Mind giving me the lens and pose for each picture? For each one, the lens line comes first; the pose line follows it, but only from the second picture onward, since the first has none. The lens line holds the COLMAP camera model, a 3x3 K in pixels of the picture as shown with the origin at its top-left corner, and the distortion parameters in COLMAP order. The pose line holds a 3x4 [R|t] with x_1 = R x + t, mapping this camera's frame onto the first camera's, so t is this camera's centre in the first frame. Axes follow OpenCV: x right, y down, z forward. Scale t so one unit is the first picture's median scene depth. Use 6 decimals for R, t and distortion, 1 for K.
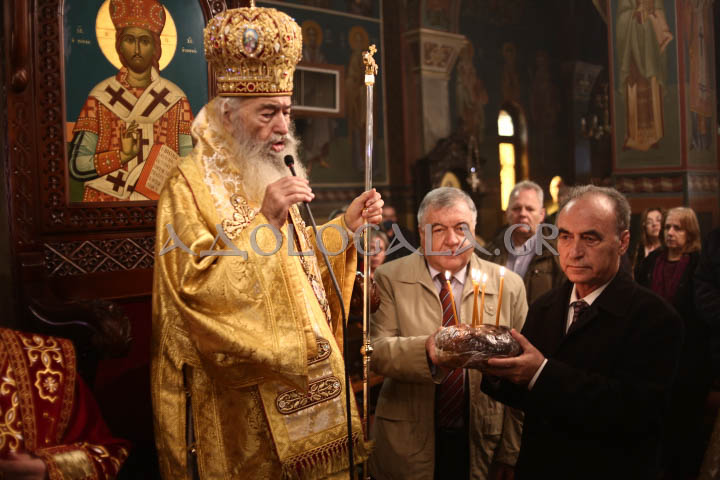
lens RADIAL K [[715.3, 0, 366.5], [0, 715.3, 238.5], [0, 0, 1]] dist [-0.100546, 0.000000]
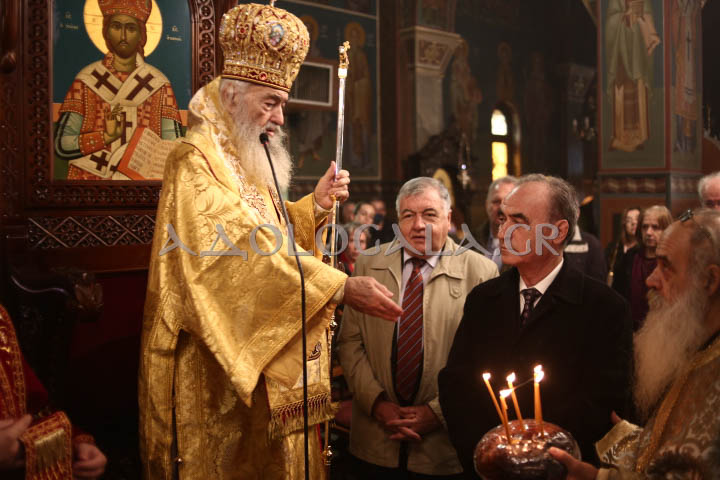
lens RADIAL K [[715.3, 0, 367.6], [0, 715.3, 239.3], [0, 0, 1]] dist [-0.100546, 0.000000]
pose [[0.999619, 0.027544, 0.001696, 0.019233], [-0.027551, 0.999612, 0.003986, 0.008686], [-0.001585, -0.004031, 0.999991, -0.019882]]
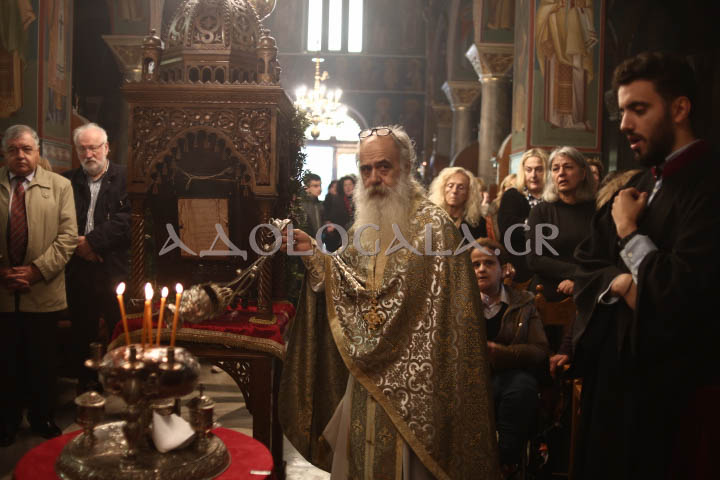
lens RADIAL K [[715.3, 0, 360.9], [0, 715.3, 233.4], [0, 0, 1]] dist [-0.100546, 0.000000]
pose [[0.665008, 0.017240, 0.746637, -0.030782], [-0.001074, 0.999755, -0.022128, 0.076817], [-0.746835, 0.013914, 0.664864, -0.111911]]
